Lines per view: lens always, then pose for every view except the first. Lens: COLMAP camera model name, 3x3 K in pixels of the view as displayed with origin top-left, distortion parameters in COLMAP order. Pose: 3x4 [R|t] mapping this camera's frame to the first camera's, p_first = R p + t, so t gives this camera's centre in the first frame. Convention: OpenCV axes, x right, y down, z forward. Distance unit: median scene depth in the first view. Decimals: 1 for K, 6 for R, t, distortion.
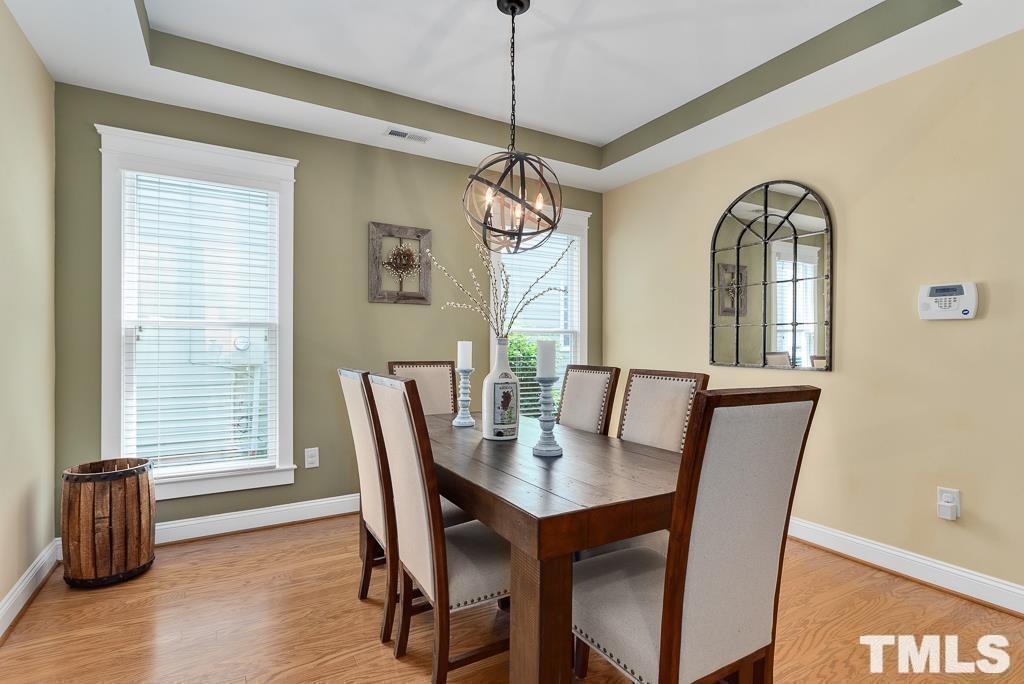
lens RADIAL K [[496.7, 0, 513.4], [0, 496.7, 341.0], [0, 0, 1]] dist [0.000983, -0.000475]
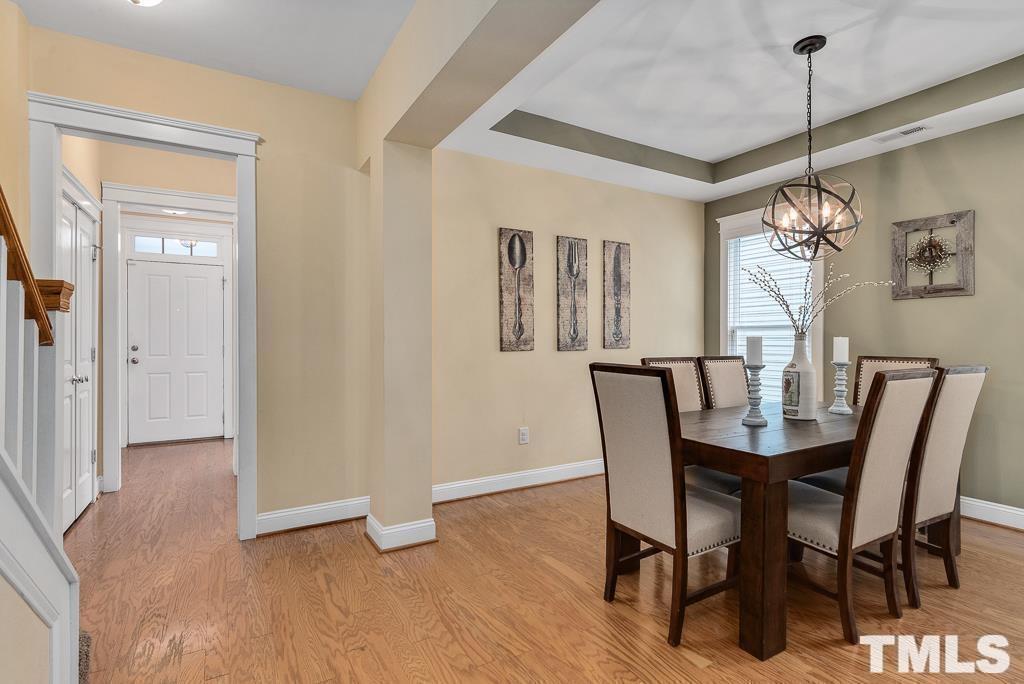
lens RADIAL K [[496.7, 0, 512.5], [0, 496.7, 340.6], [0, 0, 1]] dist [0.000983, -0.000475]
pose [[-0.004819, -0.000236, -0.999988, 0.750862], [0.003582, 0.999994, -0.000253, 0.004618], [0.999982, -0.003584, -0.004818, 0.200589]]
